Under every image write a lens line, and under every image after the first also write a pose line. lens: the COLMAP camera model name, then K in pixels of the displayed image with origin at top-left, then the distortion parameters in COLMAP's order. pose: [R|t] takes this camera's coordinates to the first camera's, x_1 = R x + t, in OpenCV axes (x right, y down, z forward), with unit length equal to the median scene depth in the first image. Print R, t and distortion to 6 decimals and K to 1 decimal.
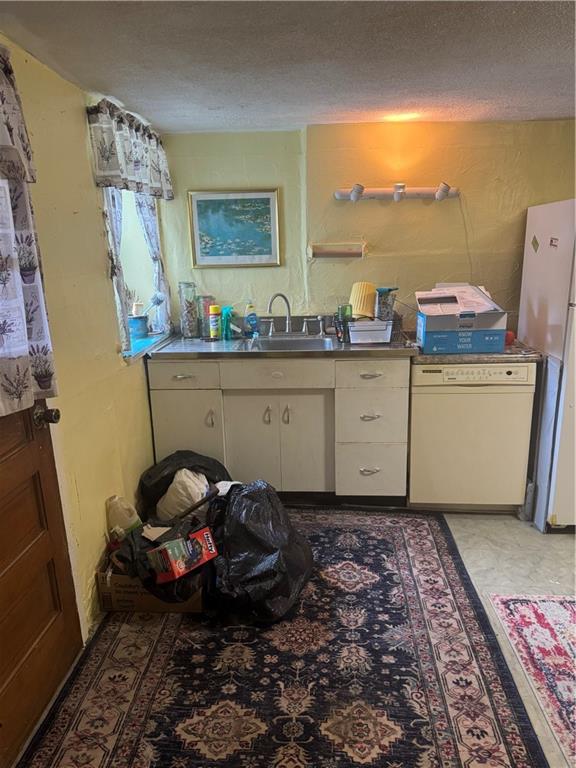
lens RADIAL K [[553.9, 0, 278.0], [0, 553.9, 384.3], [0, 0, 1]] dist [0.047568, -0.069899]
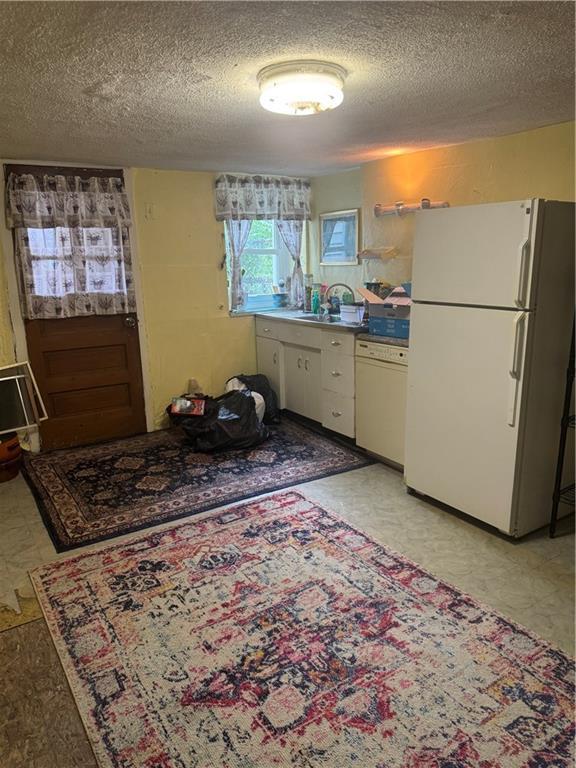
lens RADIAL K [[553.9, 0, 286.2], [0, 553.9, 389.5], [0, 0, 1]] dist [0.047568, -0.069899]
pose [[0.590290, 0.200446, -0.781908, 1.267233], [-0.189924, 0.975971, 0.106815, -0.028736], [0.784530, 0.085451, 0.614175, 0.044386]]
